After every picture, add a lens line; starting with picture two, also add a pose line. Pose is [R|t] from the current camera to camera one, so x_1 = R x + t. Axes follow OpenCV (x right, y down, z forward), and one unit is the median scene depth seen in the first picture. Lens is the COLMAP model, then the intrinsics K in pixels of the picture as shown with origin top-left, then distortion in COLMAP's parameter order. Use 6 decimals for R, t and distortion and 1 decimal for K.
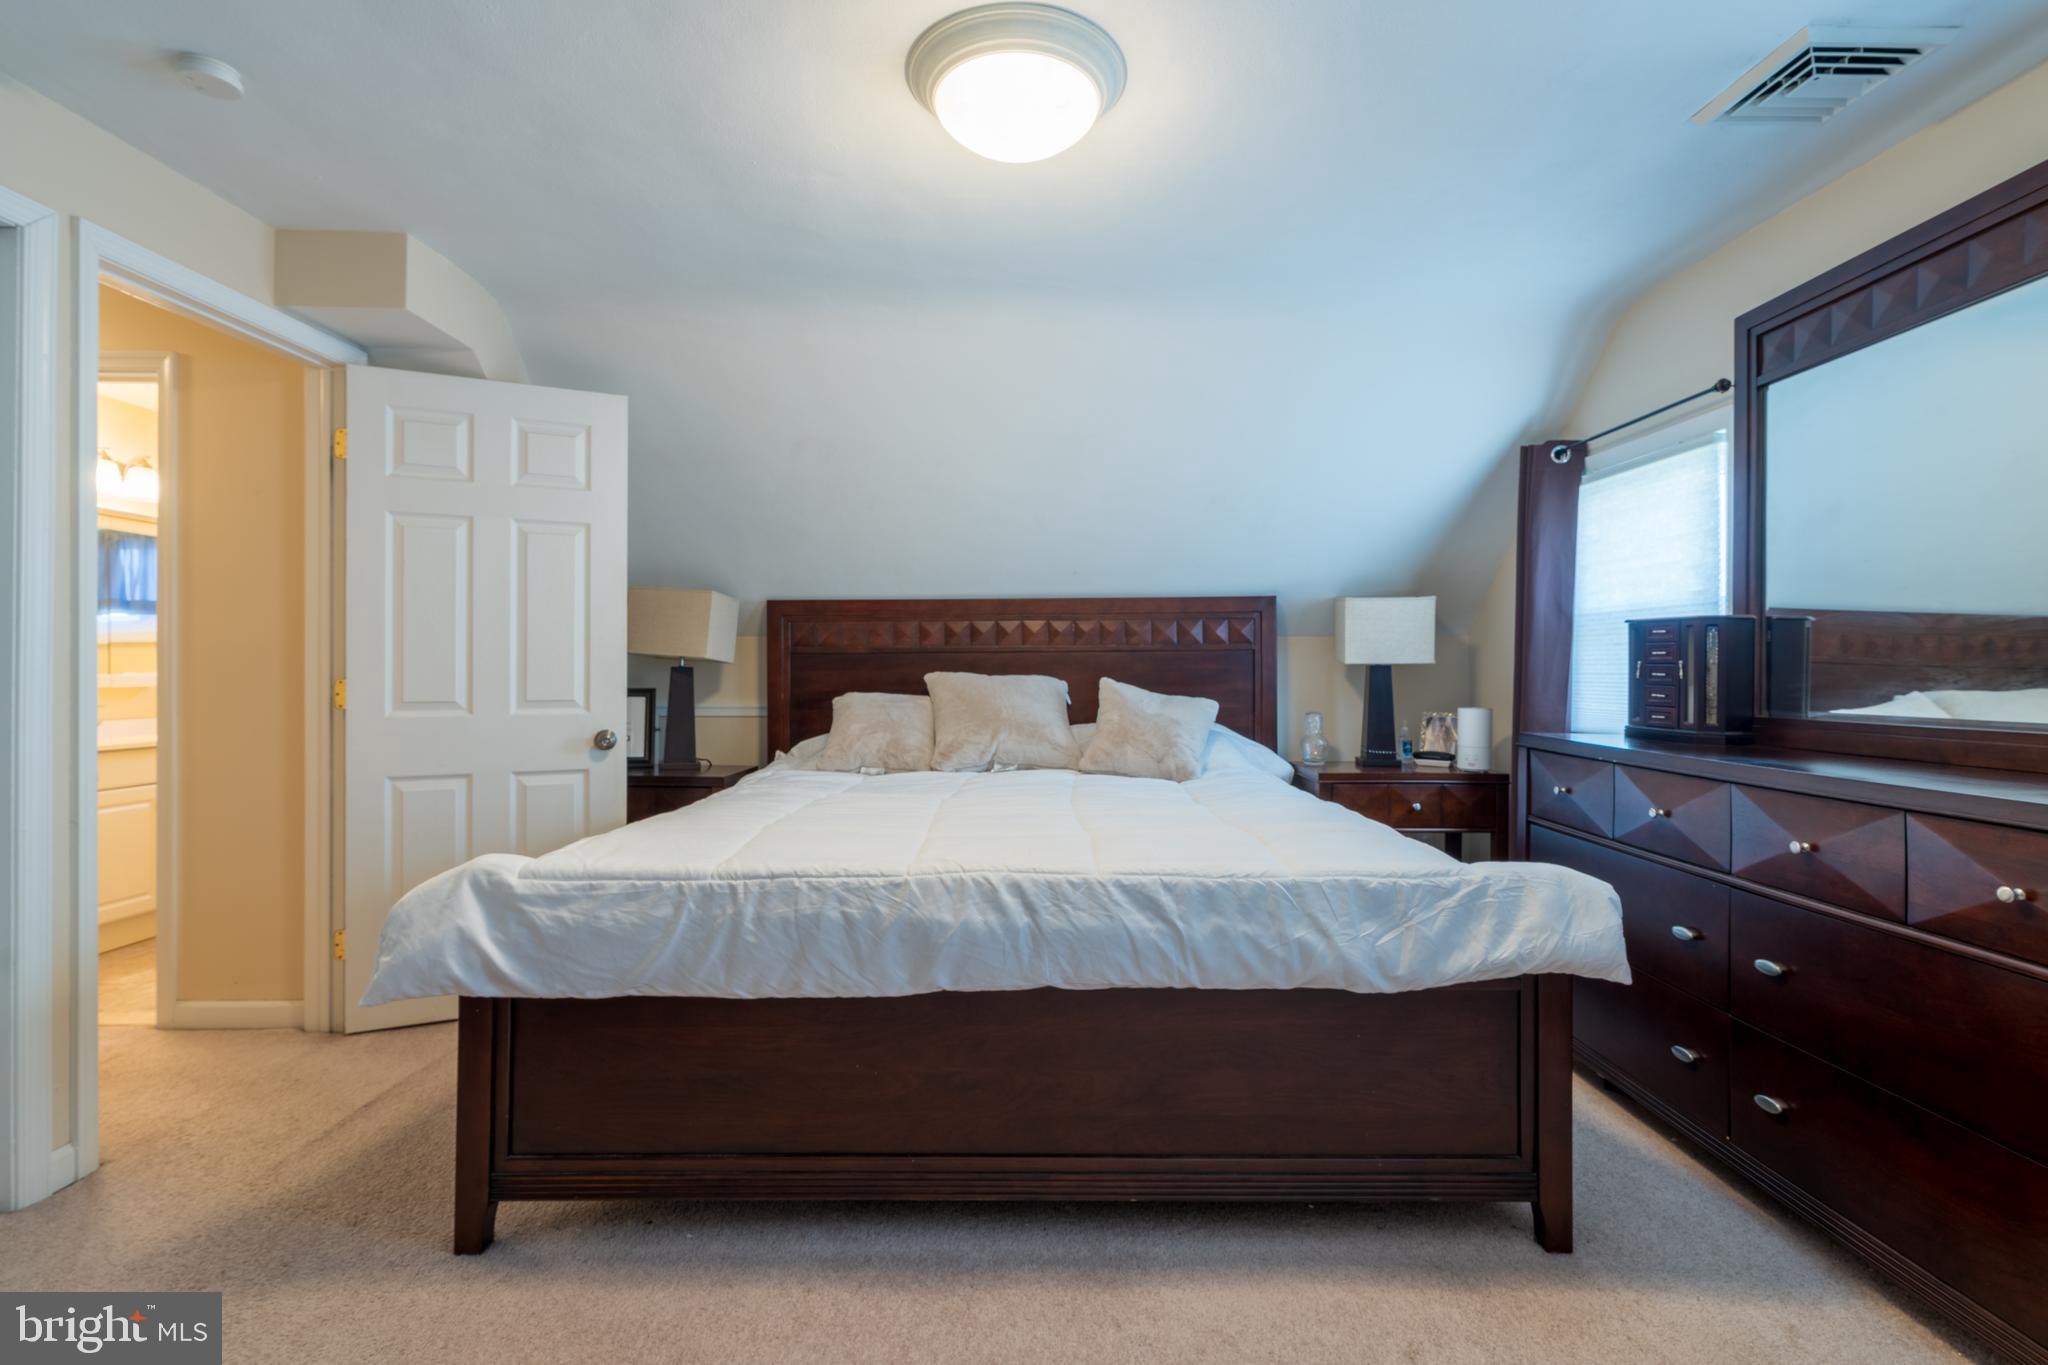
lens RADIAL K [[957.7, 0, 1042.0], [0, 957.7, 676.3], [0, 0, 1]] dist [-0.004571, 0.000549]
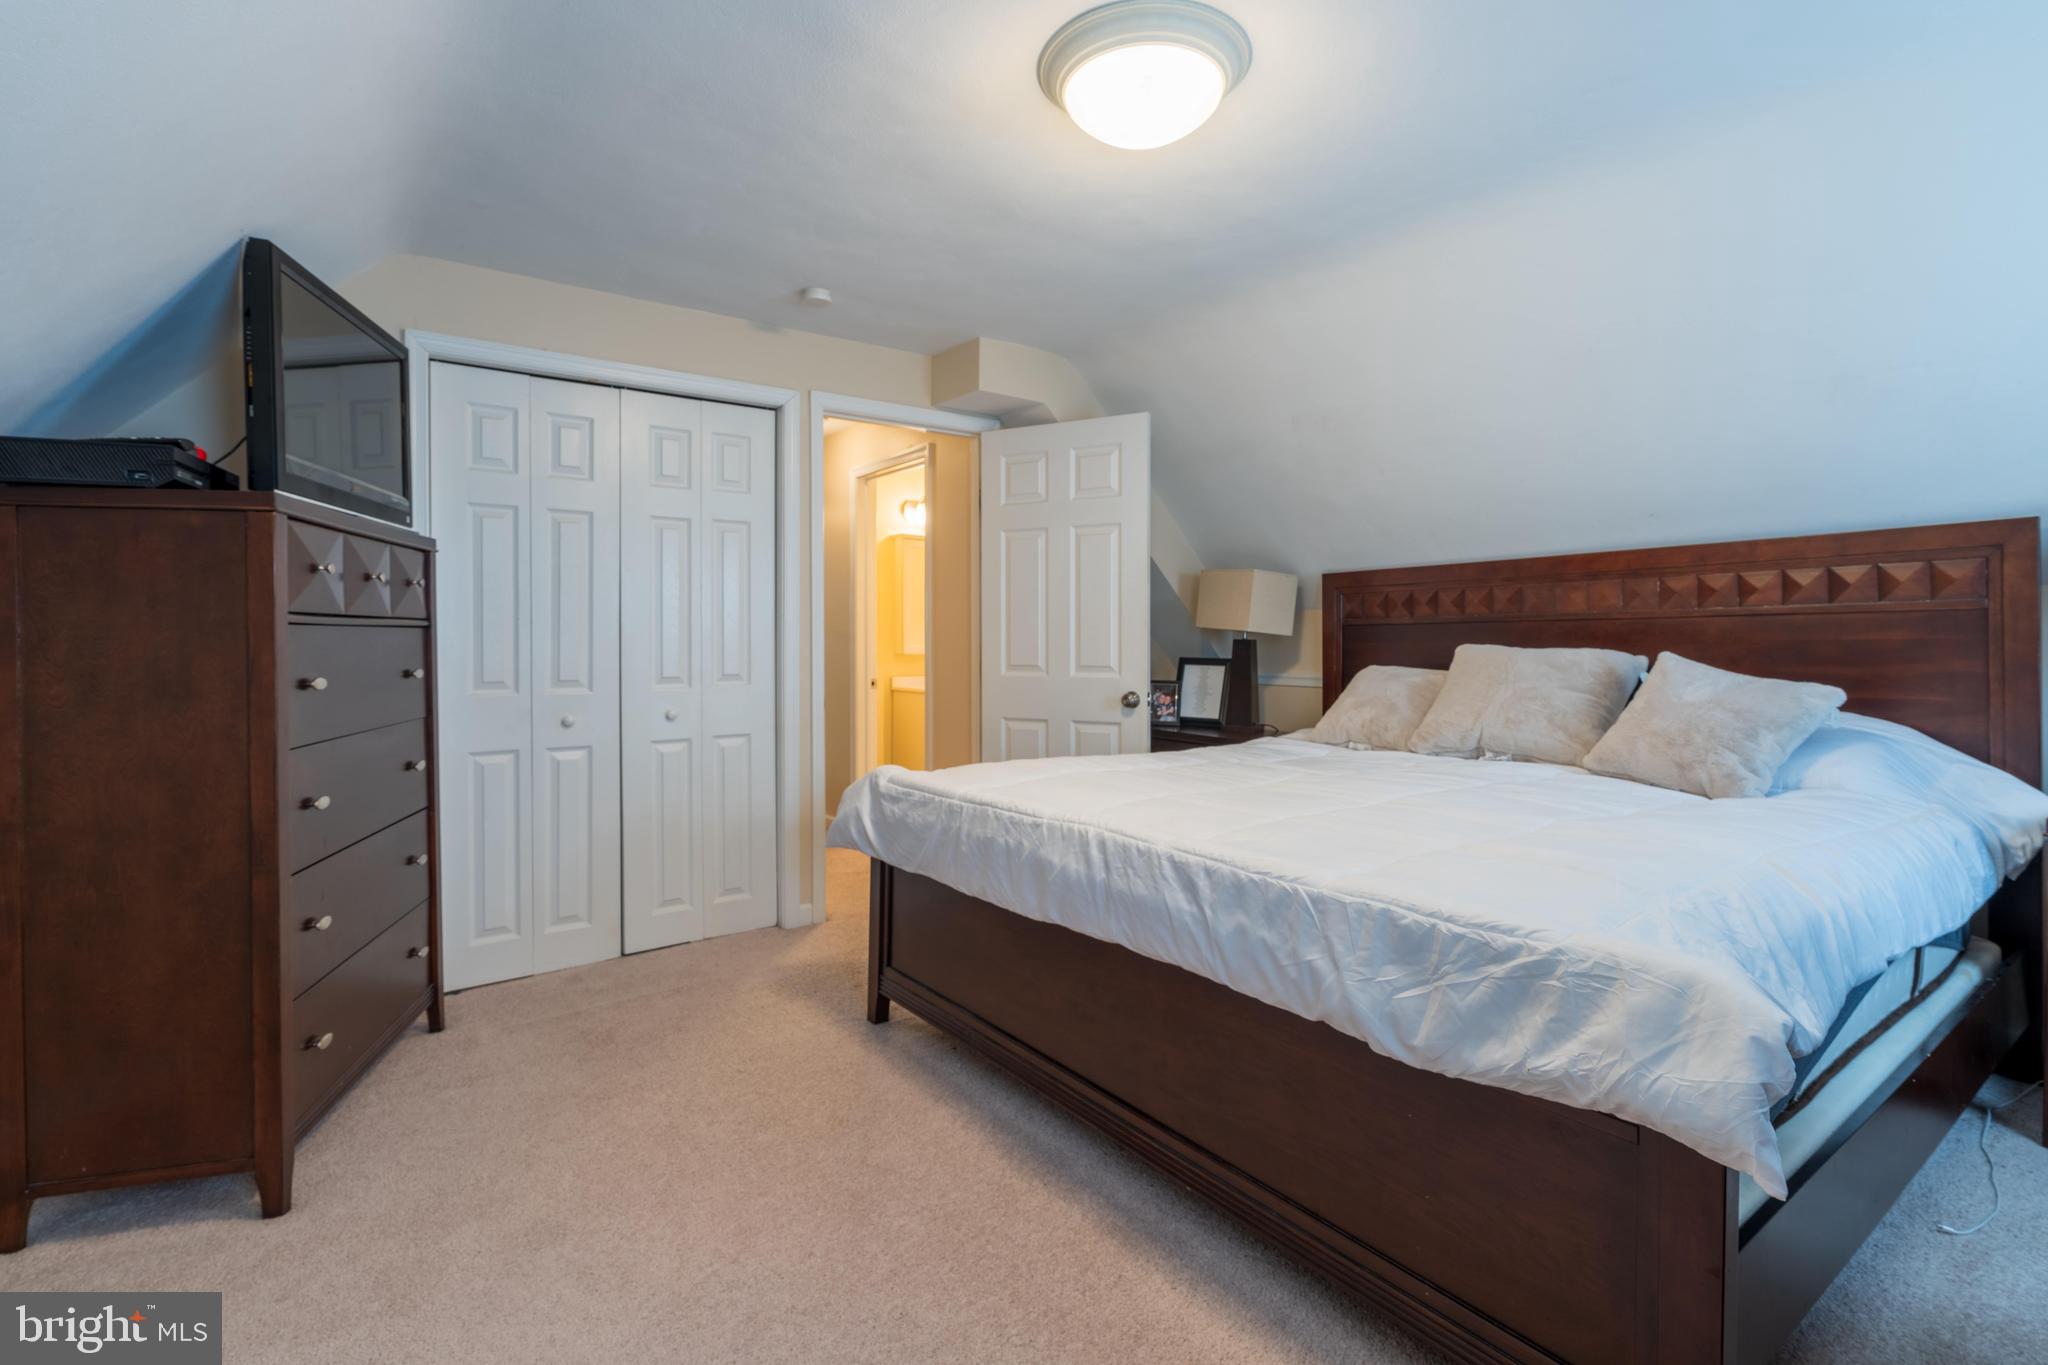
lens RADIAL K [[957.7, 0, 988.9], [0, 957.7, 659.1], [0, 0, 1]] dist [-0.004571, 0.000549]
pose [[0.565673, 0.012961, -0.824528, 0.758253], [-0.004135, 0.999908, 0.012881, 0.000125], [0.824619, -0.003877, 0.565675, 0.282805]]
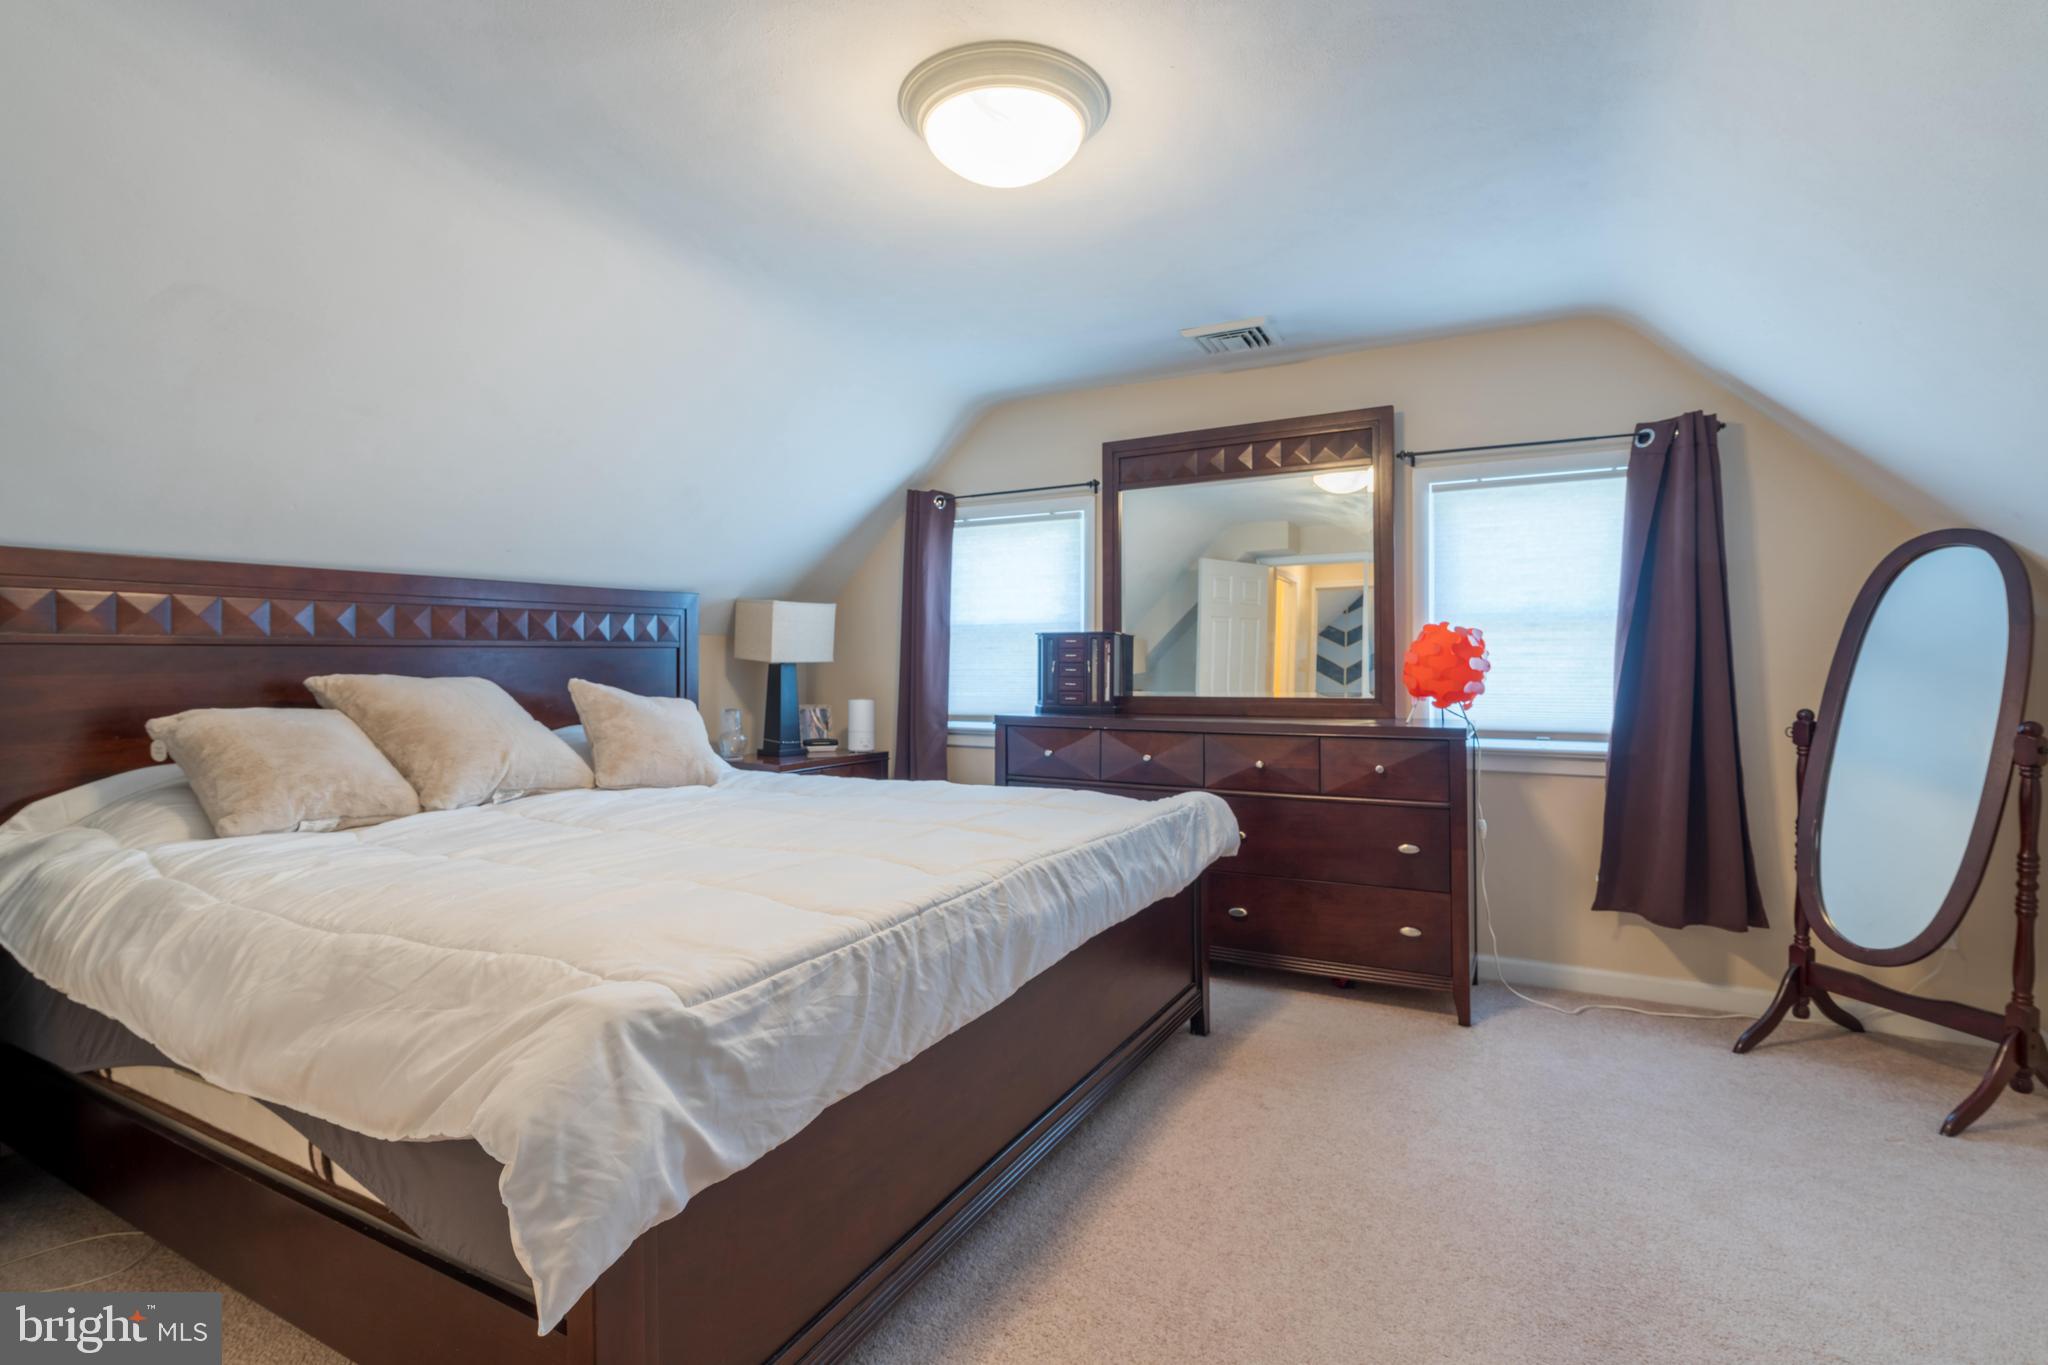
lens RADIAL K [[957.7, 0, 1006.3], [0, 957.7, 672.4], [0, 0, 1]] dist [-0.004571, 0.000549]
pose [[0.486886, -0.009807, 0.873410, -0.977590], [0.009216, 0.999939, 0.006090, -0.011349], [-0.873417, 0.005084, 0.486947, 0.498932]]
